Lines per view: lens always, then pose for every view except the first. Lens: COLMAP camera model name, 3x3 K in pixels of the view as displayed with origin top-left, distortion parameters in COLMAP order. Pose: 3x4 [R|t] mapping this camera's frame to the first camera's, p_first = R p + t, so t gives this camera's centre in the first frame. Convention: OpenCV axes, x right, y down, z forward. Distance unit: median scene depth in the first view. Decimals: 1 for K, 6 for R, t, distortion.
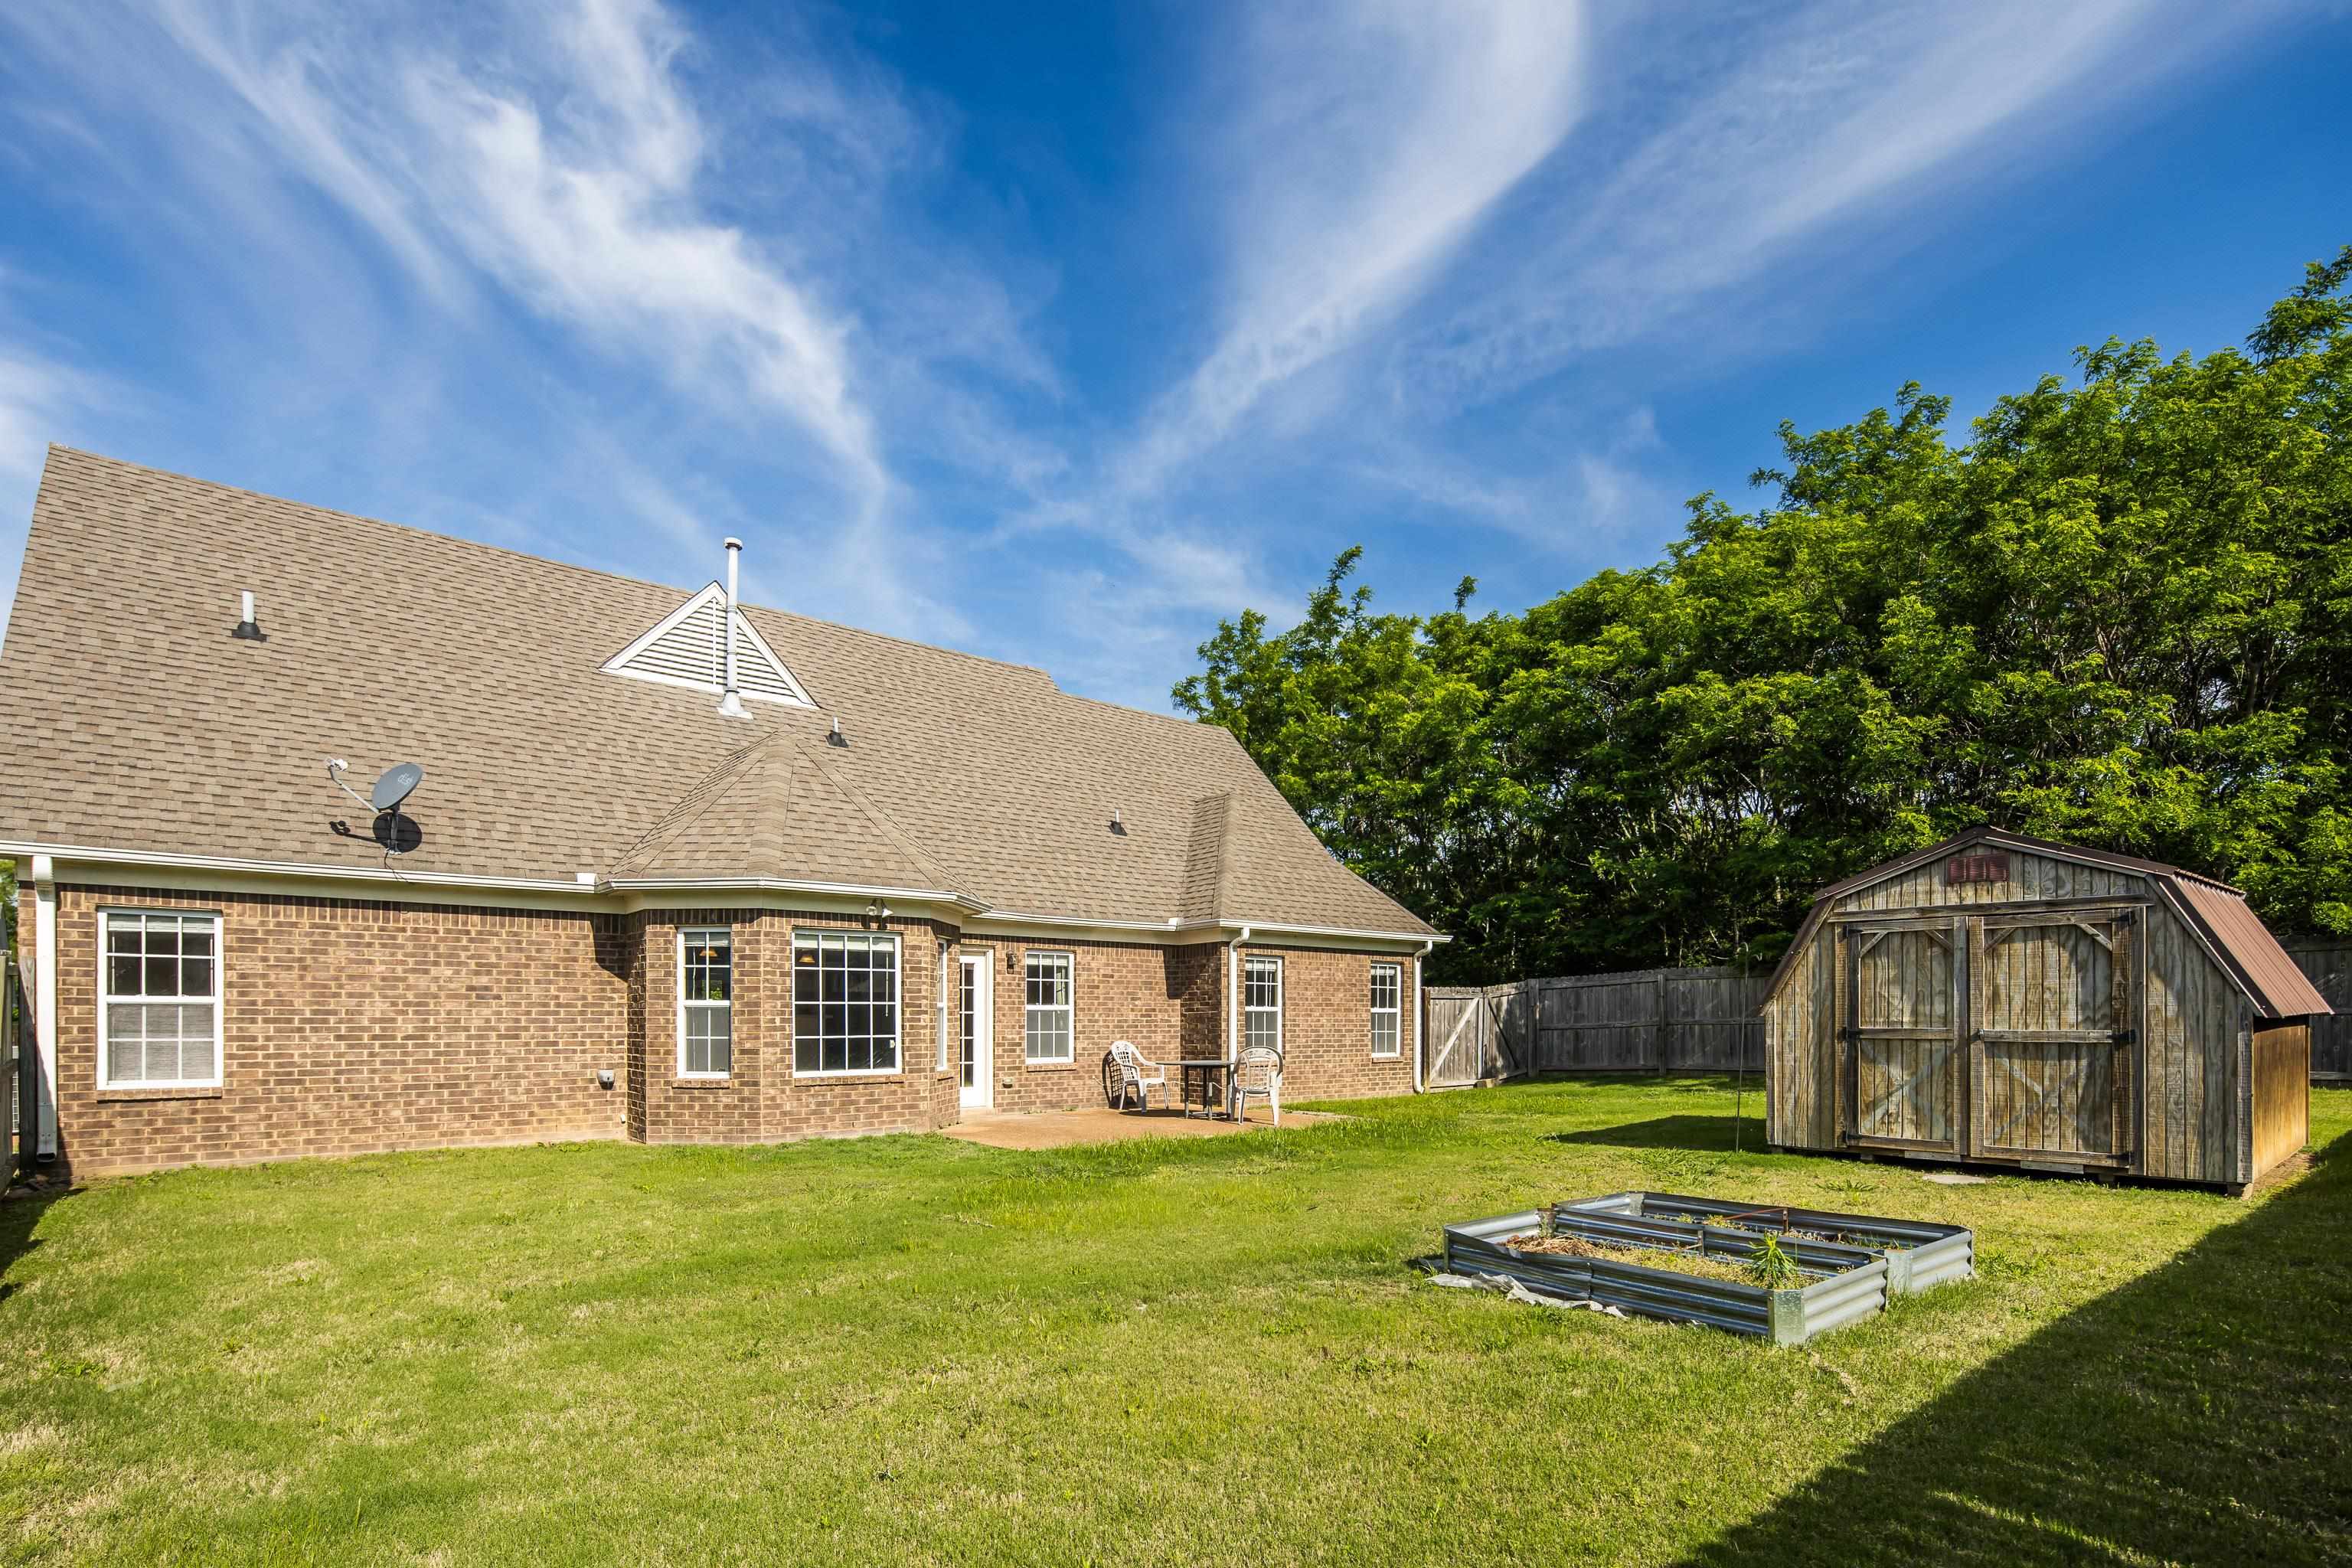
lens RADIAL K [[1127.8, 0, 1163.5], [0, 1127.8, 1040.6], [0, 0, 1]] dist [-0.000909, -0.000503]
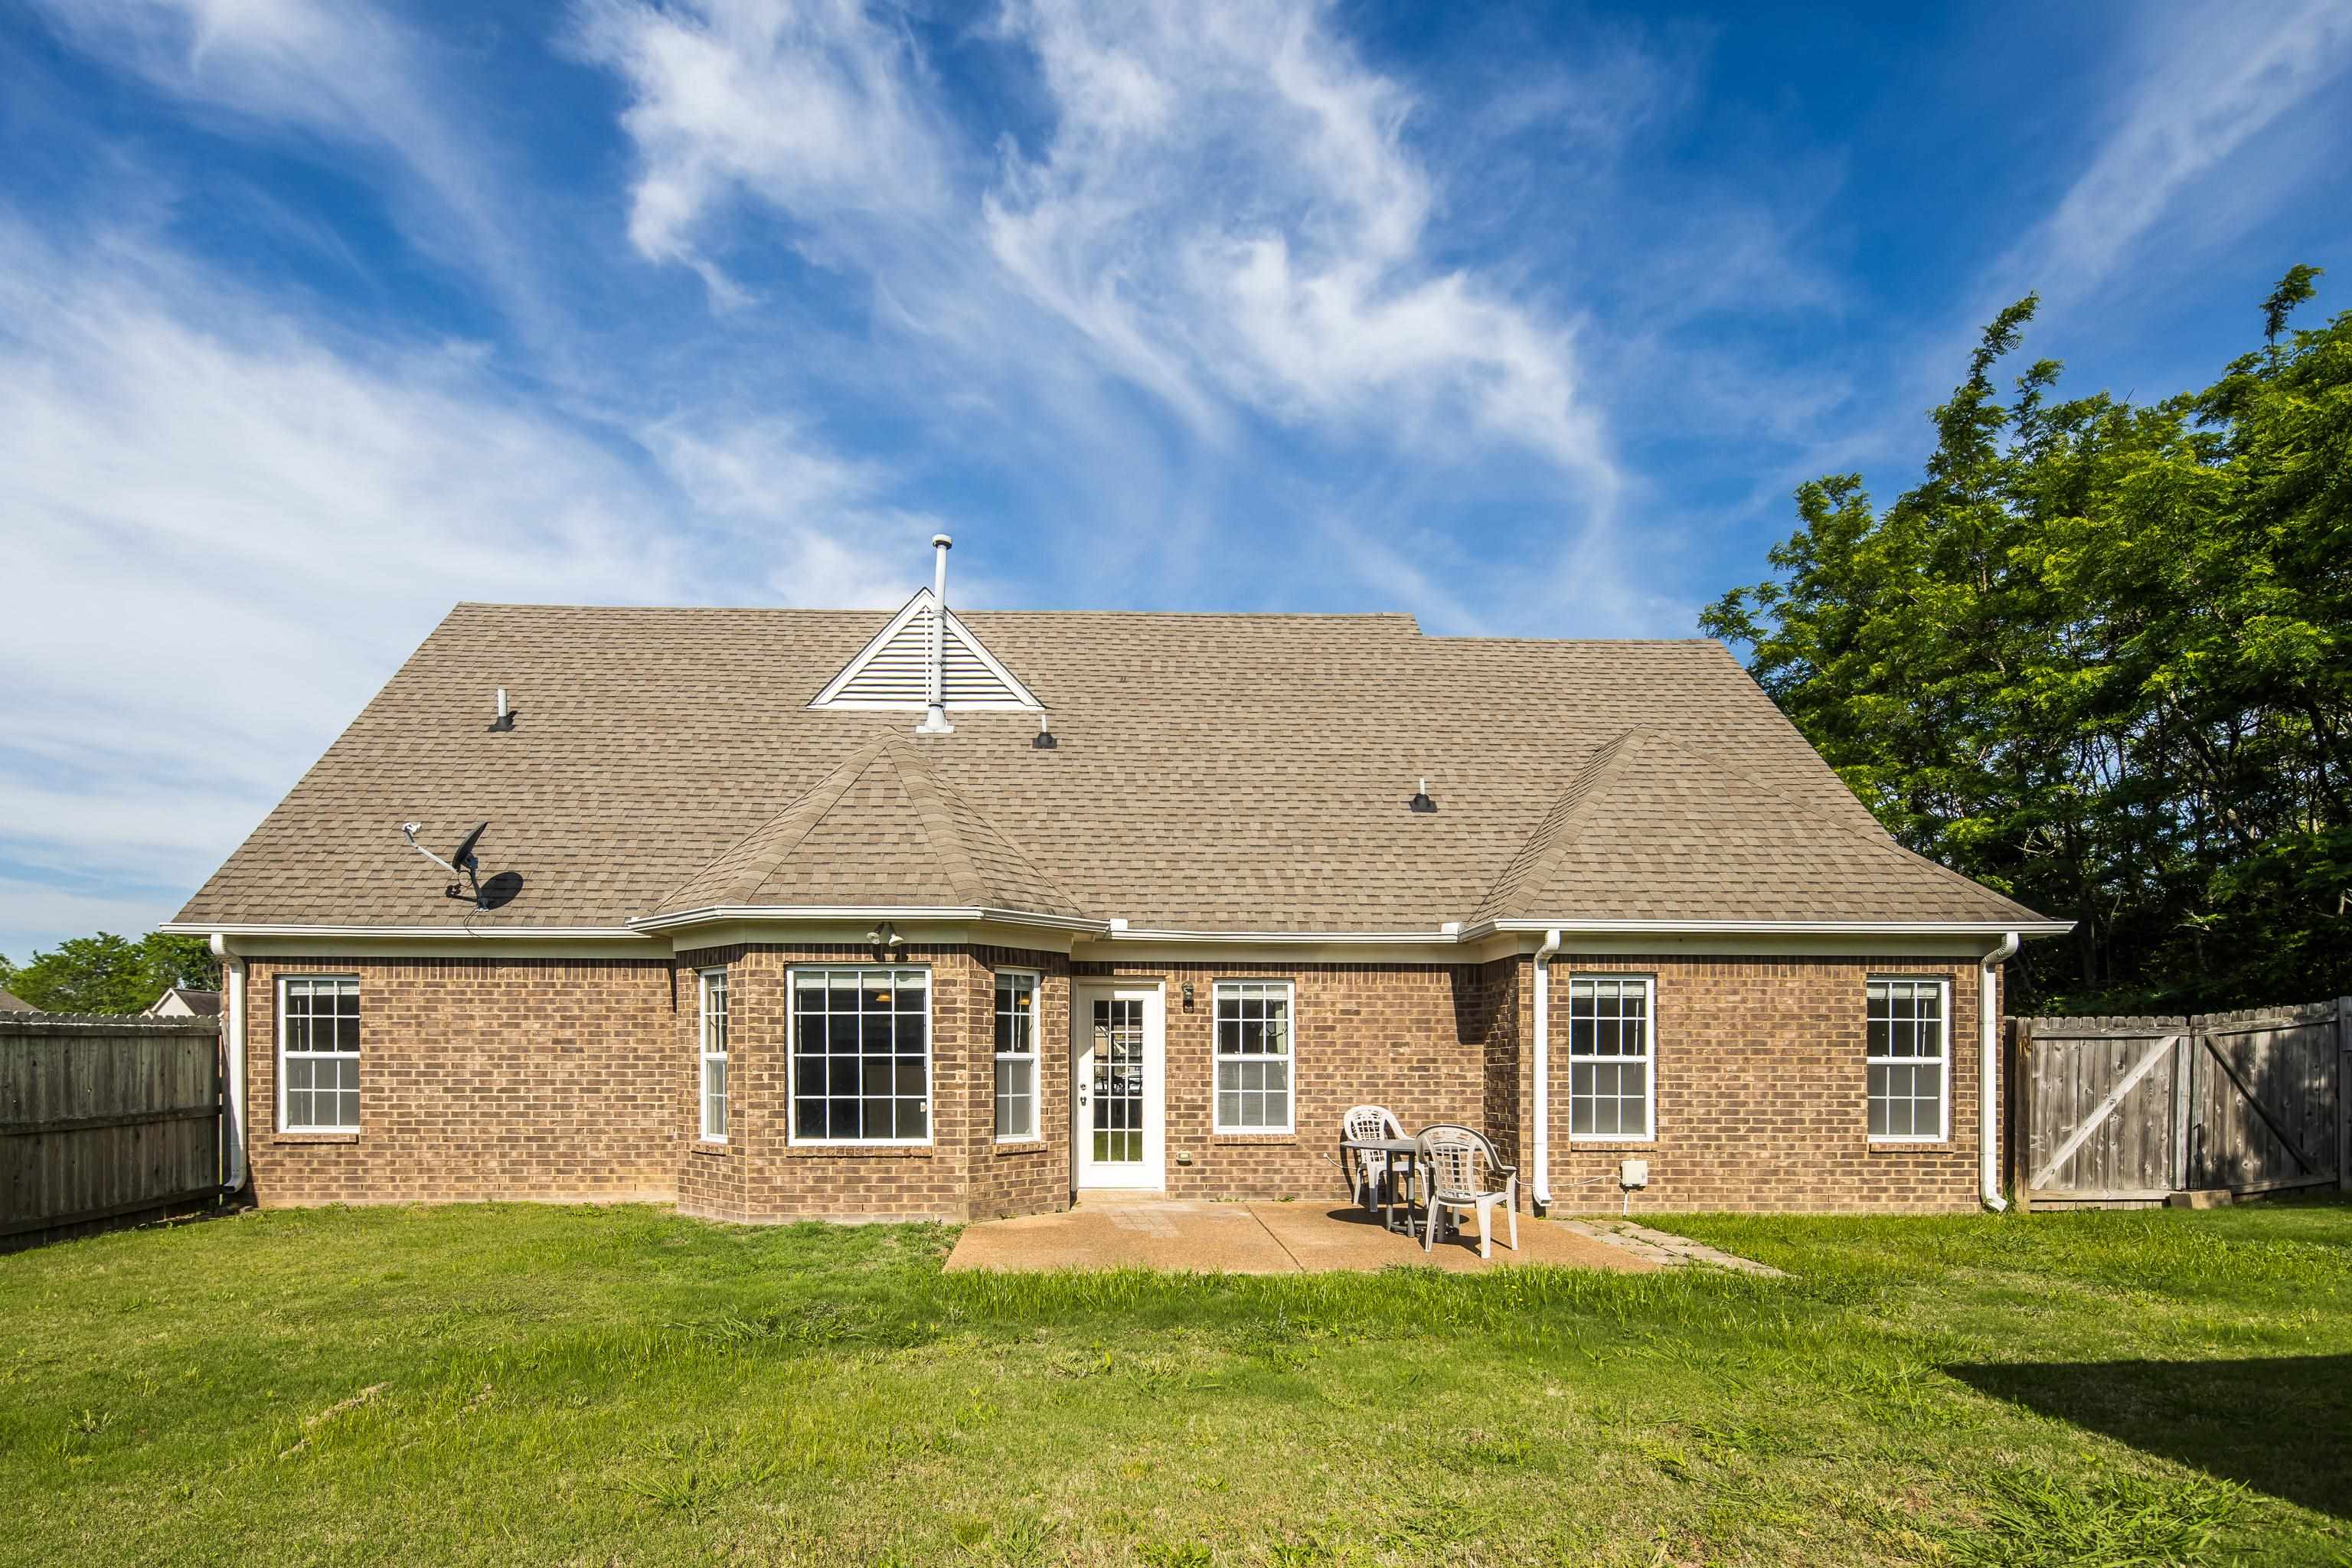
lens RADIAL K [[1115.6, 0, 1174.7], [0, 1115.6, 1096.4], [0, 0, 1]] dist [0.002484, -0.001550]
pose [[0.792237, 0.022676, -0.609792, 0.298376], [-0.013800, 0.999720, 0.019248, -0.017645], [0.610058, -0.006834, 0.792328, 0.397488]]
